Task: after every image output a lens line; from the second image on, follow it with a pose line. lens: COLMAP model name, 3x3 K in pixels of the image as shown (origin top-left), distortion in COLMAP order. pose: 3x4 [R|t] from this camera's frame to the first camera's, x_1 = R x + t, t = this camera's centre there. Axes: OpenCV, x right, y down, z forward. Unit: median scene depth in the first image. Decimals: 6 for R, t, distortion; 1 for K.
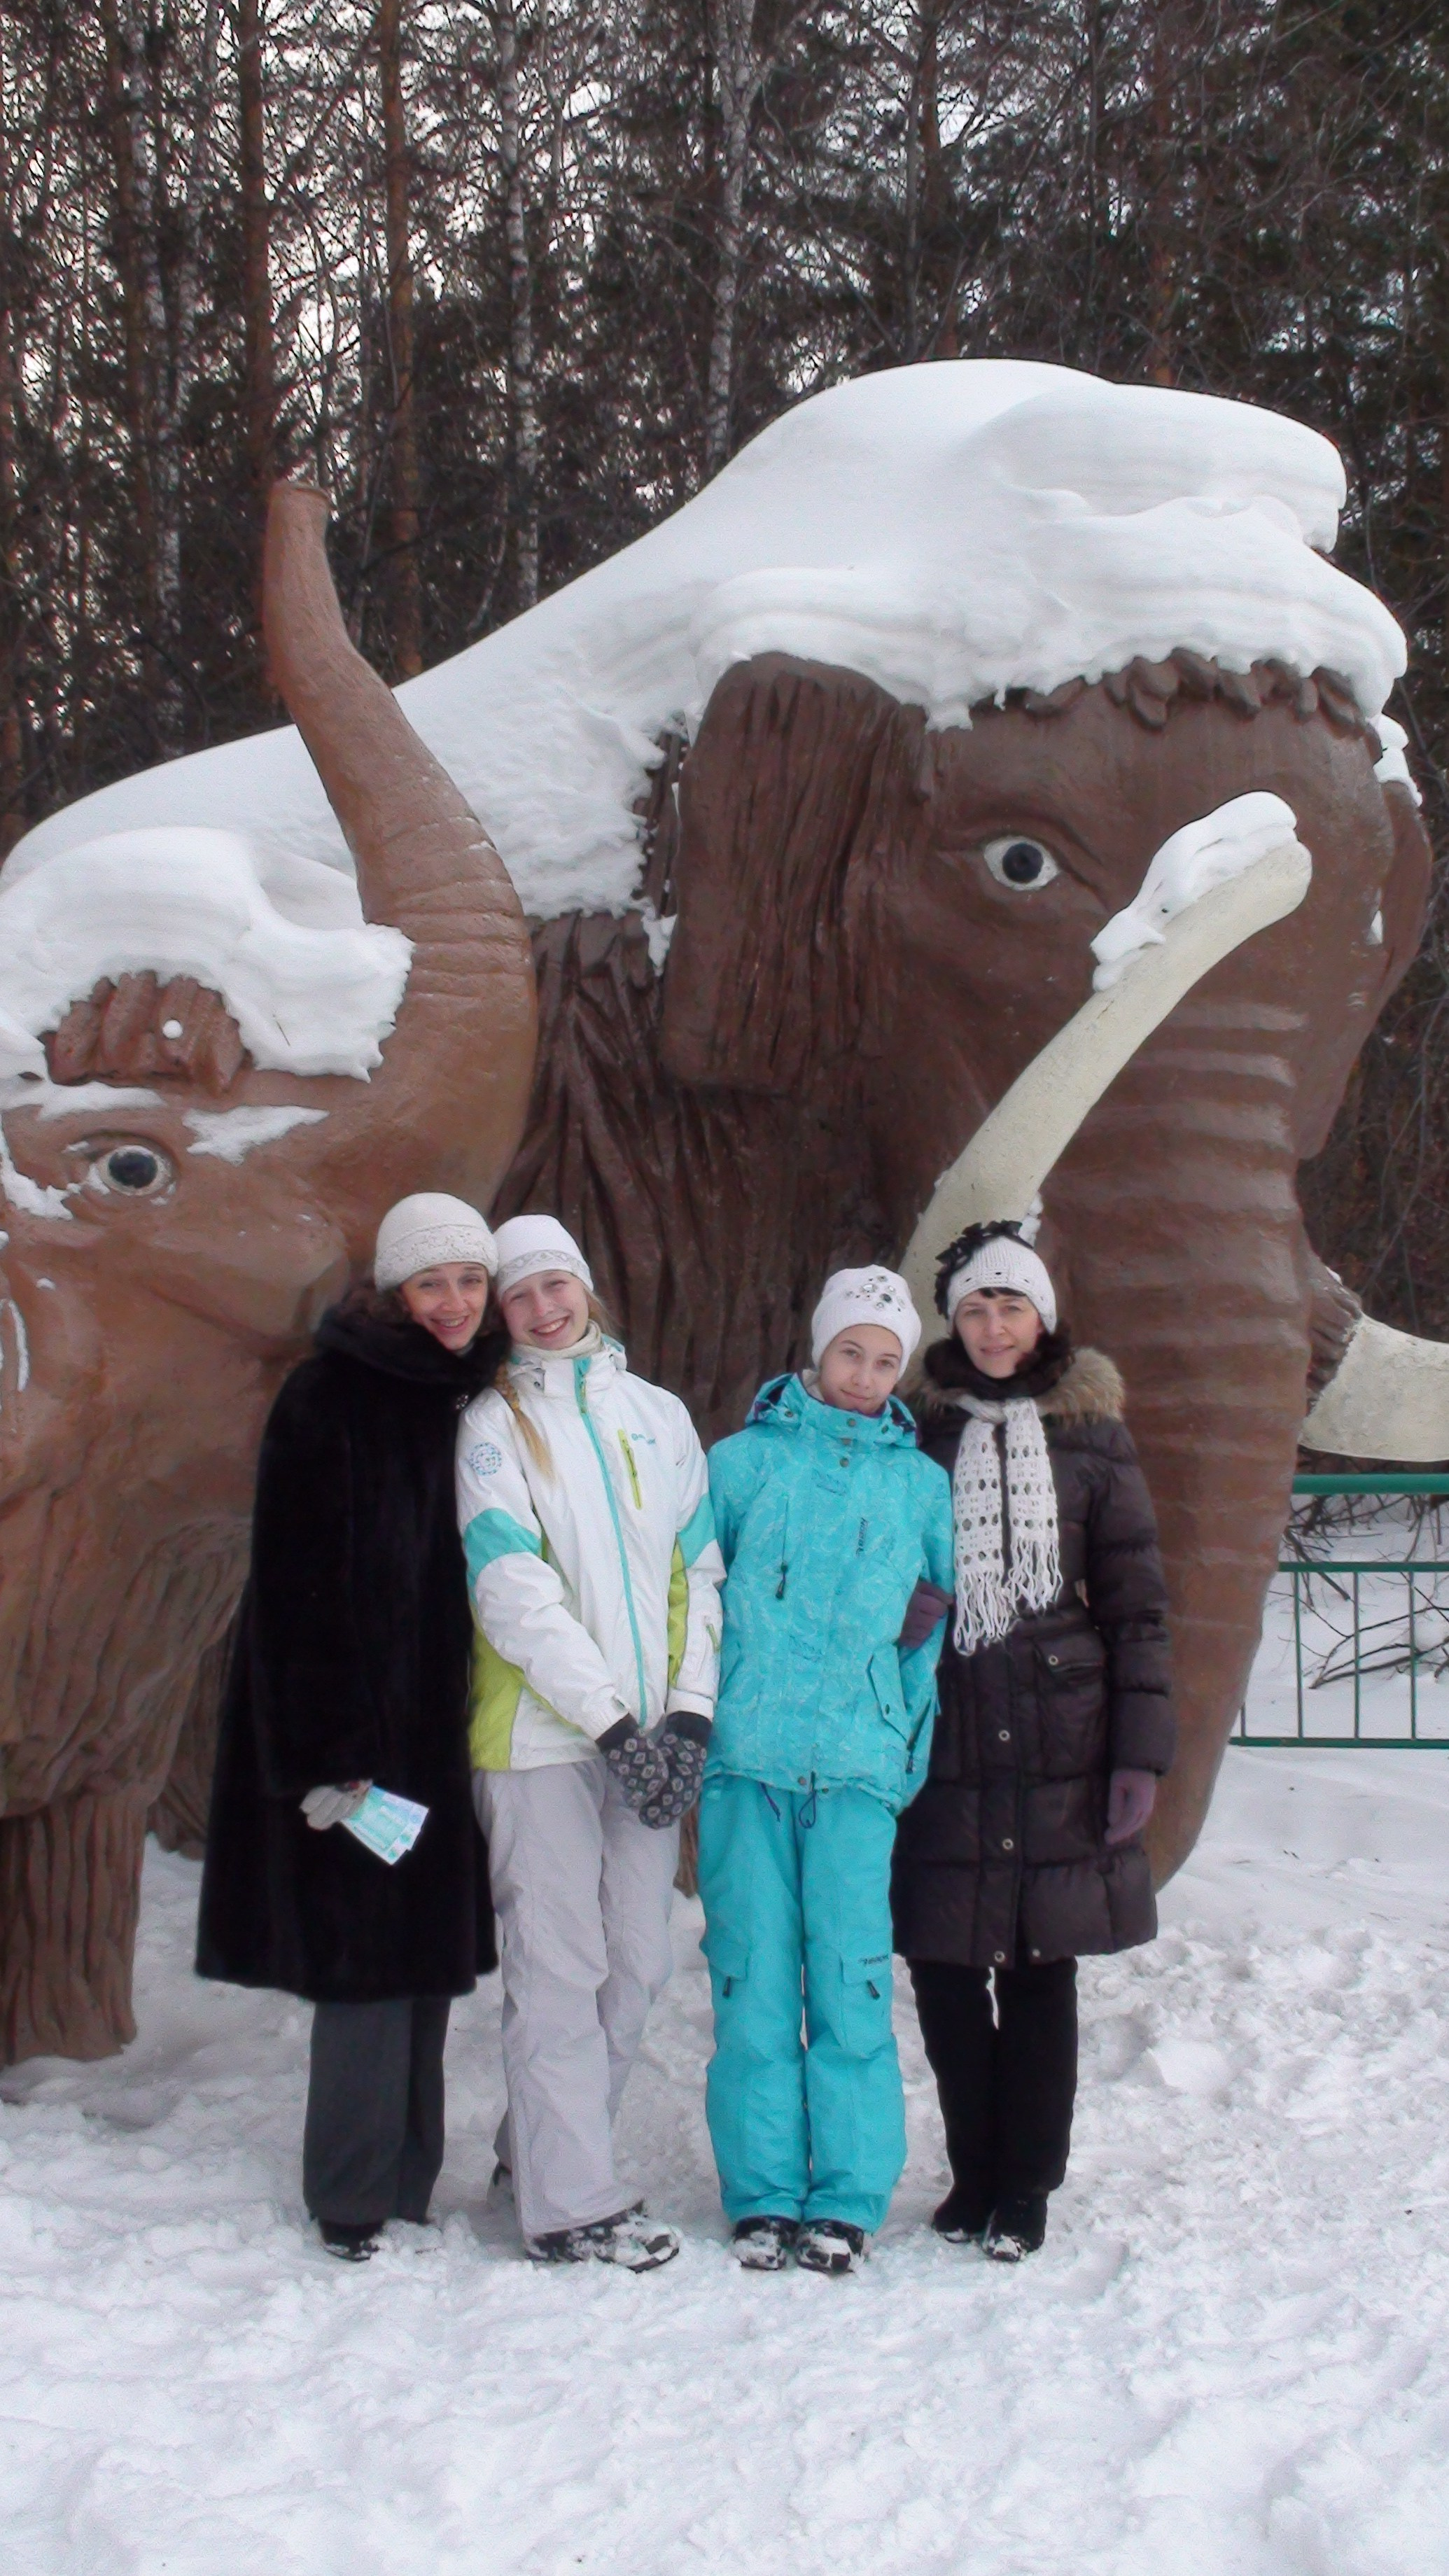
lens RADIAL K [[2814.1, 0, 715.3], [0, 2814.1, 1338.0], [0, 0, 1]] dist [0.006260, -0.008896]
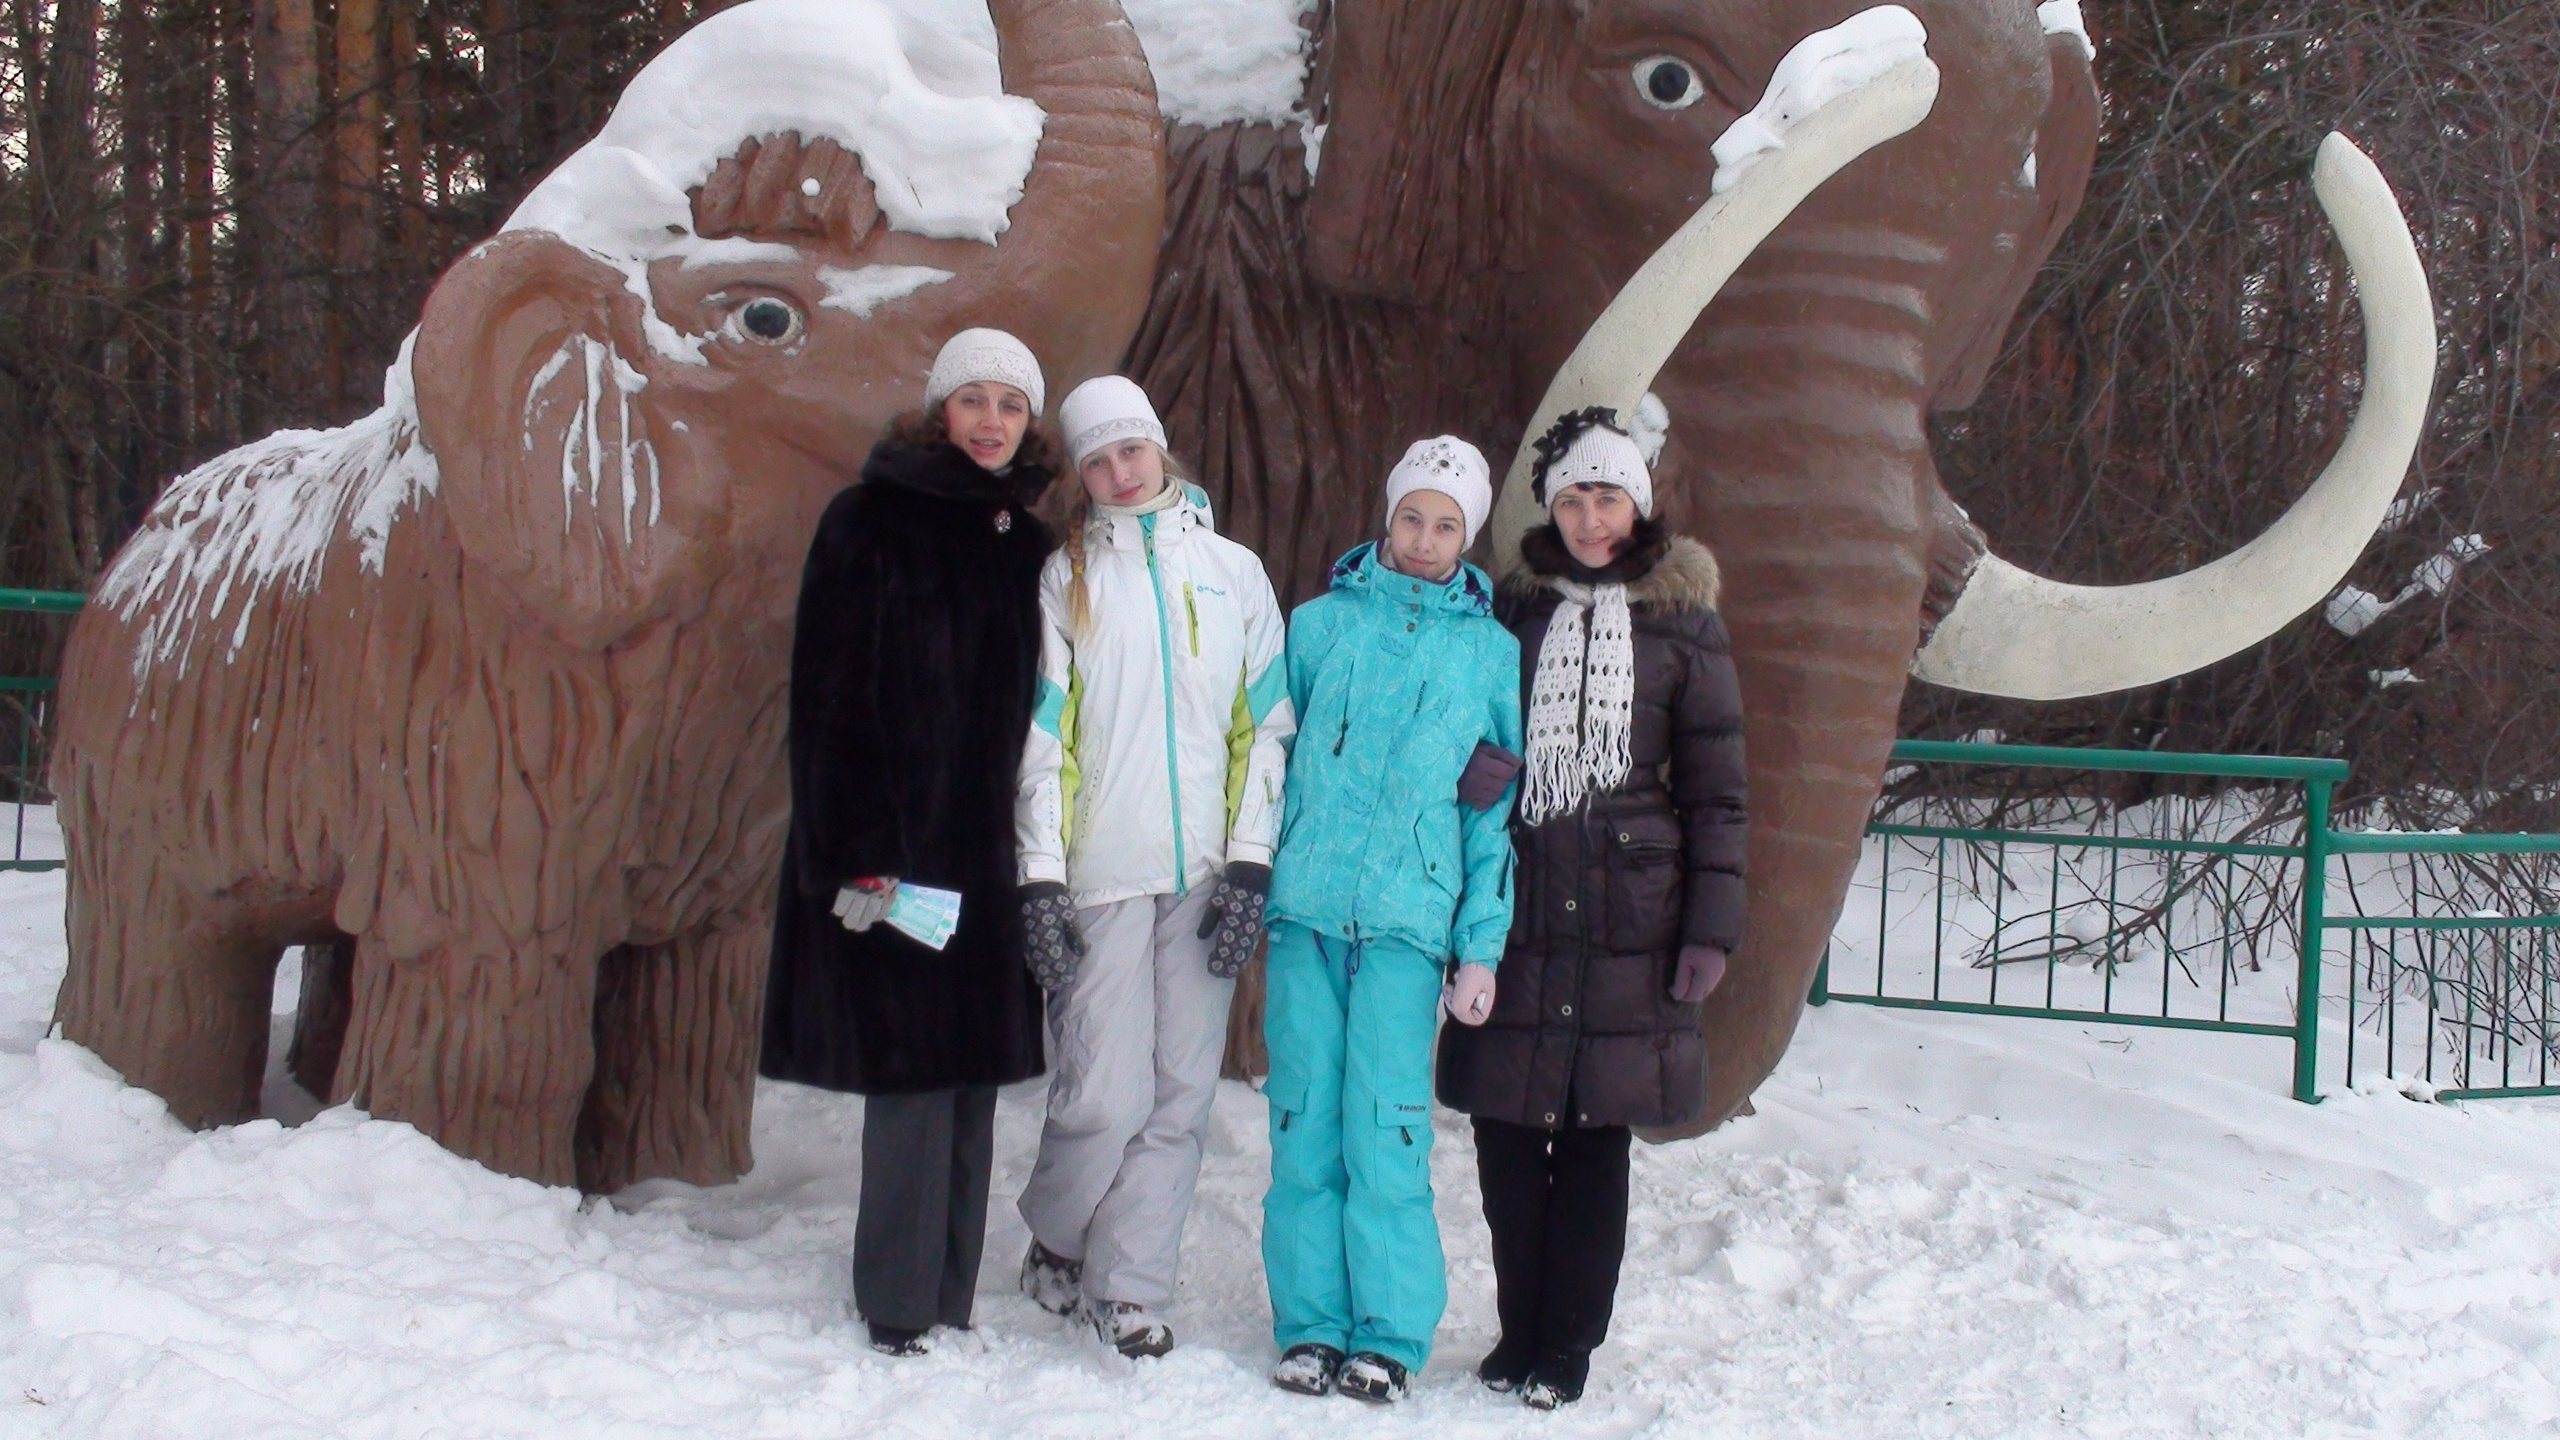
lens RADIAL K [[2793.7, 0, 1274.8], [0, 2793.7, 766.0], [0, 0, 1]] dist [-0.059912, 0.155181]
pose [[0.996435, 0.055916, -0.063177, 0.045466], [-0.053243, 0.997645, 0.043235, 0.041616], [0.065446, -0.039717, 0.997065, -0.018479]]
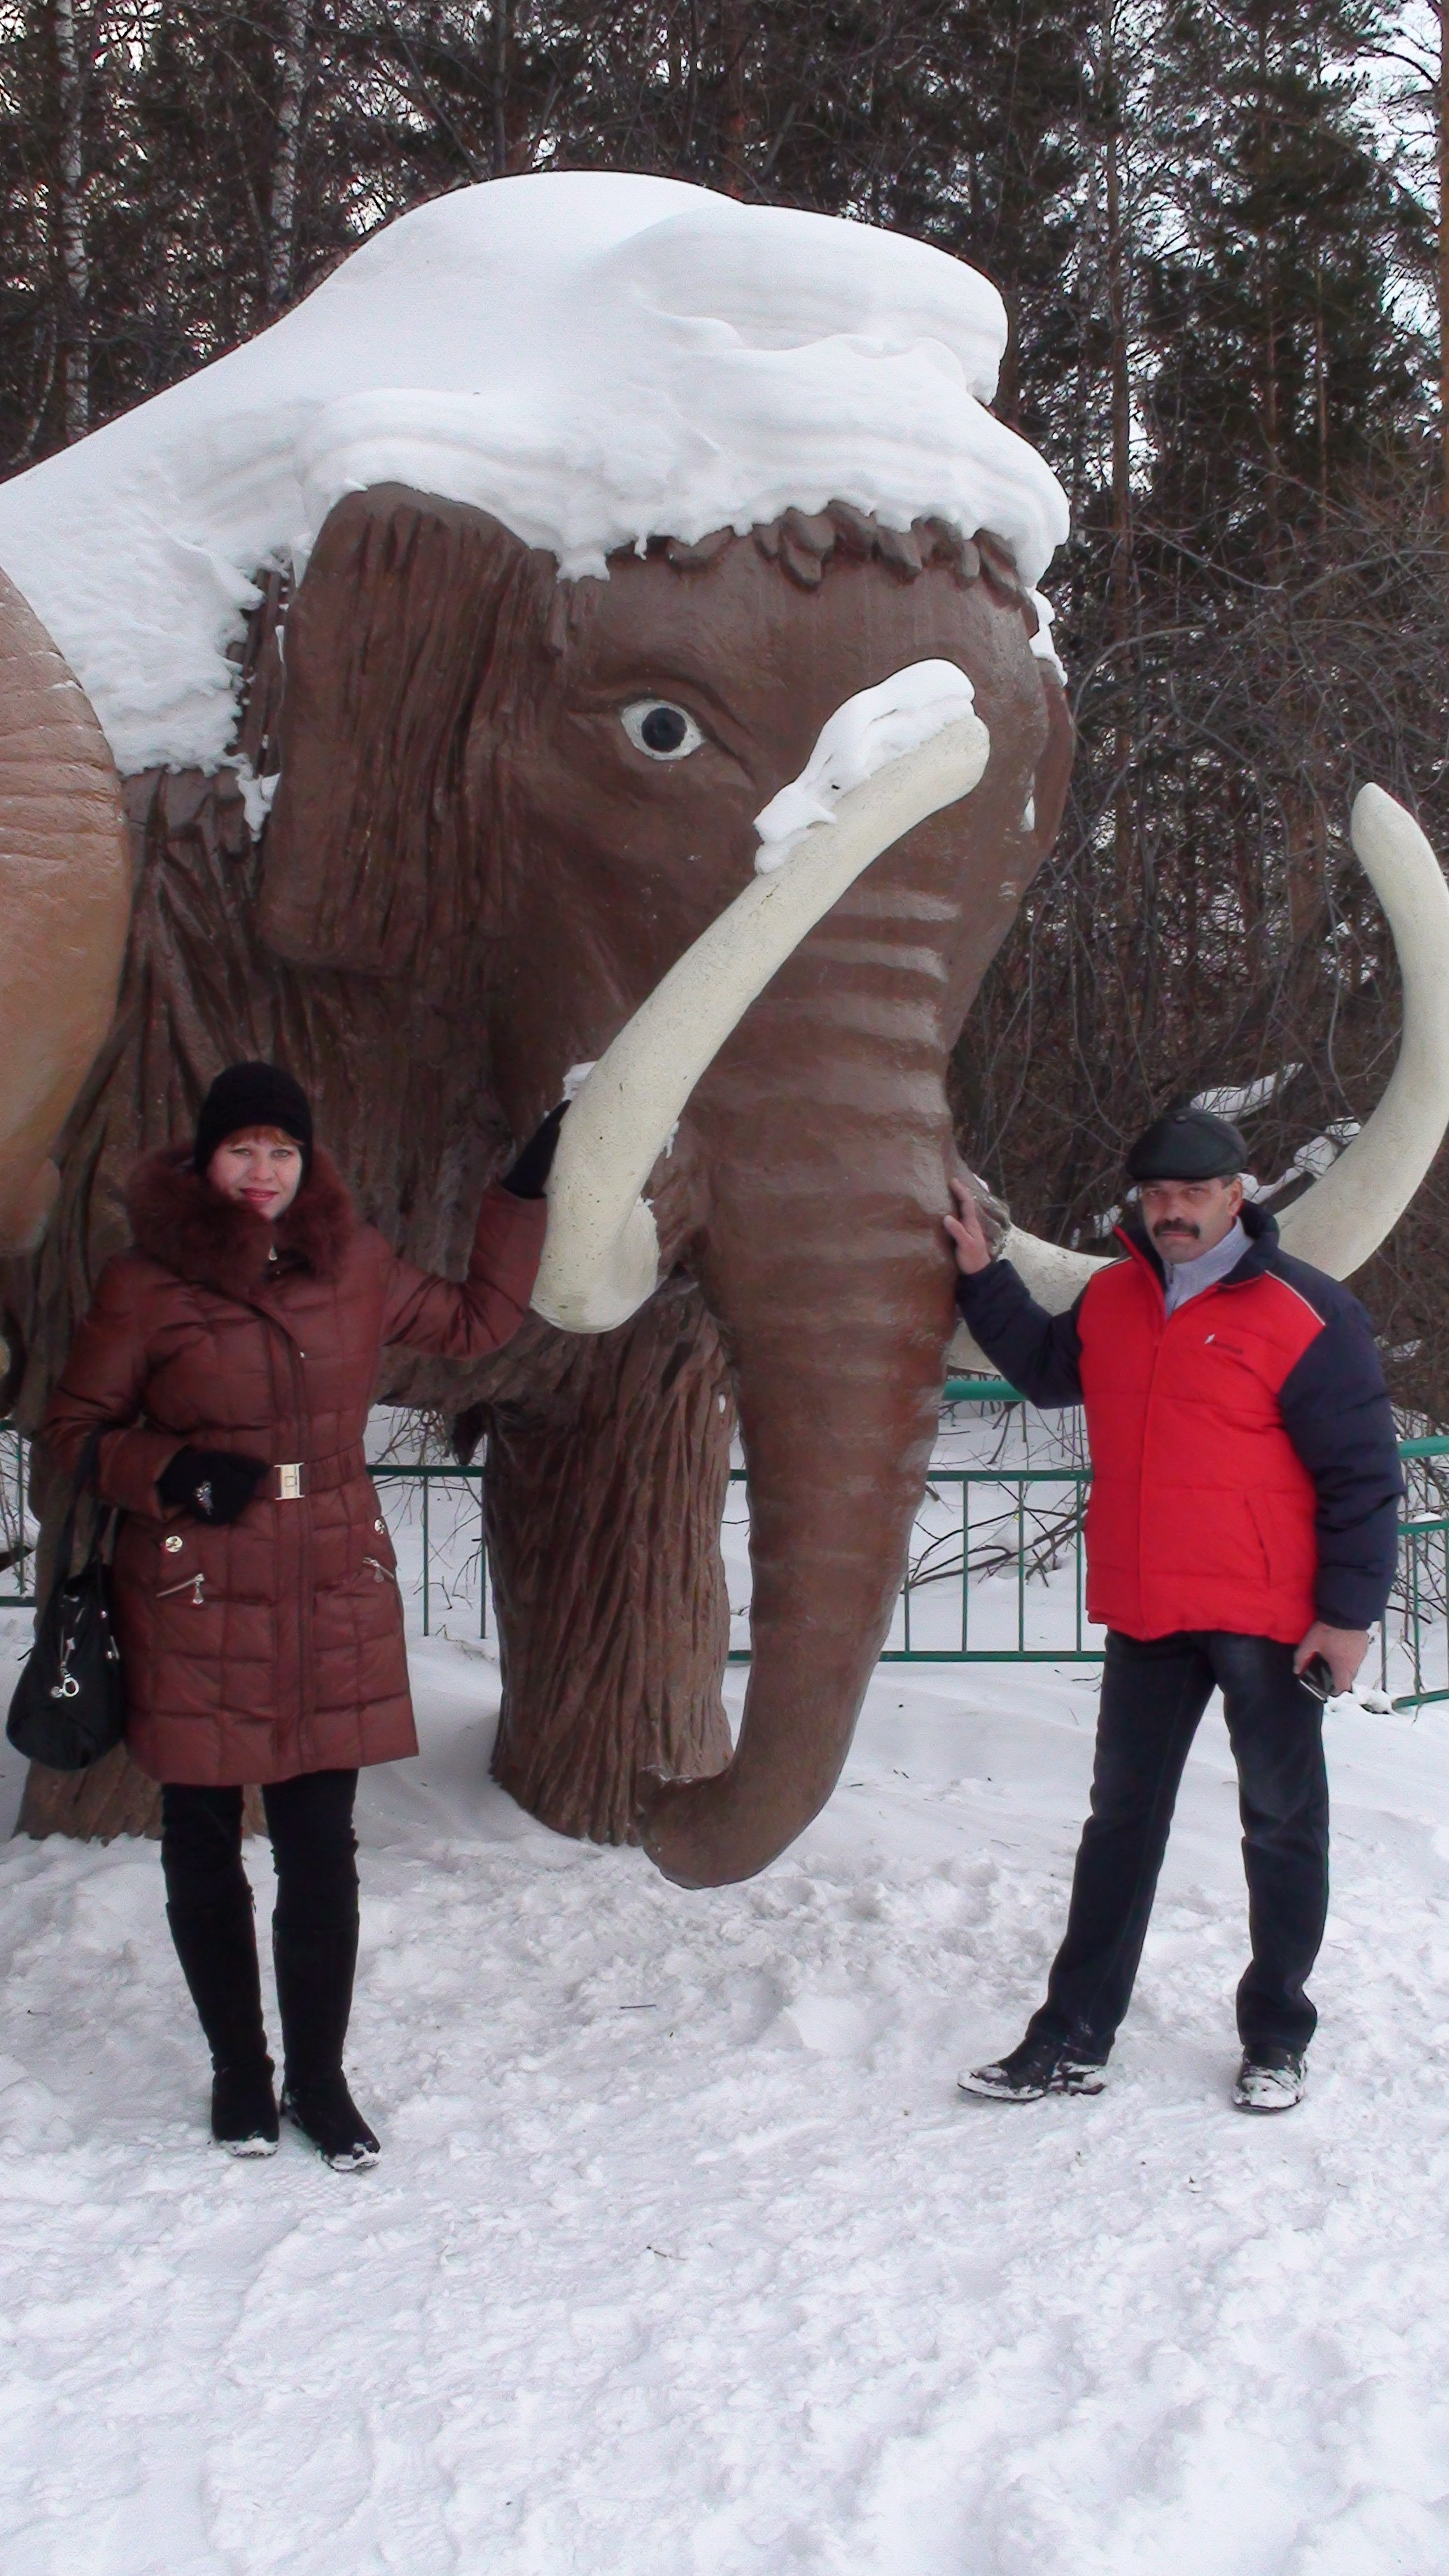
lens RADIAL K [[2827.0, 0, 712.0], [0, 2827.0, 1326.6], [0, 0, 1]] dist [0.000918, -0.000063]
pose [[0.987416, 0.003163, 0.158110, -0.020130], [-0.009385, 0.999210, 0.038622, -0.010668], [-0.157863, -0.039620, 0.986666, 0.084337]]
